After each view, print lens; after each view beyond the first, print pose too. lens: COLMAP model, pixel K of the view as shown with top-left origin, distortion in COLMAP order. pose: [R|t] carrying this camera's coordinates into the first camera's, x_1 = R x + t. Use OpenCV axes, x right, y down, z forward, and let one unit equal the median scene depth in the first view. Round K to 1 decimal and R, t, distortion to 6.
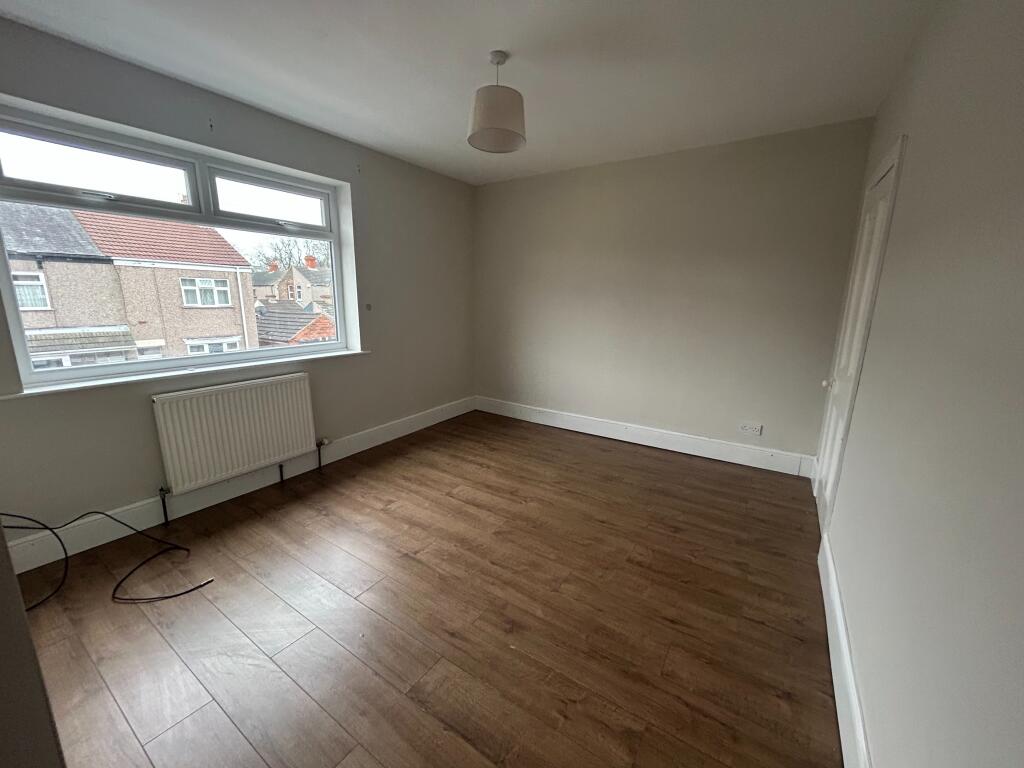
lens RADIAL K [[410.7, 0, 512.1], [0, 410.7, 383.6], [0, 0, 1]] dist [-0.002368, -0.000149]
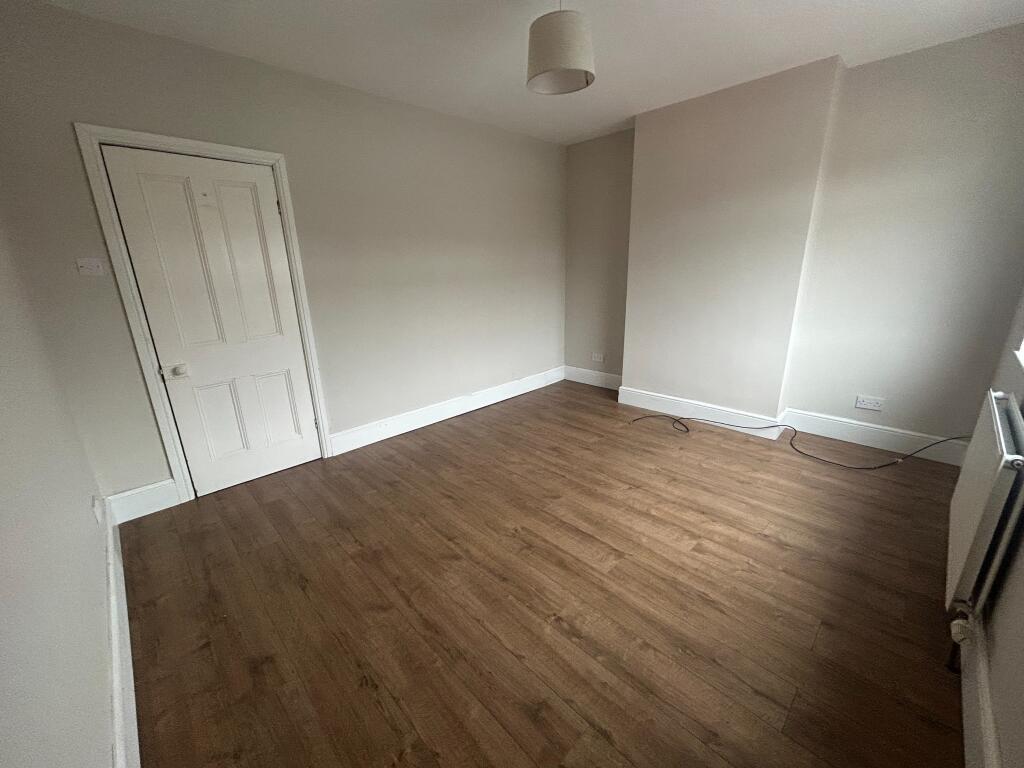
lens RADIAL K [[410.7, 0, 511.4], [0, 410.7, 385.2], [0, 0, 1]] dist [-0.002368, -0.000149]
pose [[-0.977087, -0.047947, 0.207369, -0.109081], [0.059135, 0.874781, 0.480897, -0.336629], [-0.204460, 0.482141, -0.851902, 1.545527]]
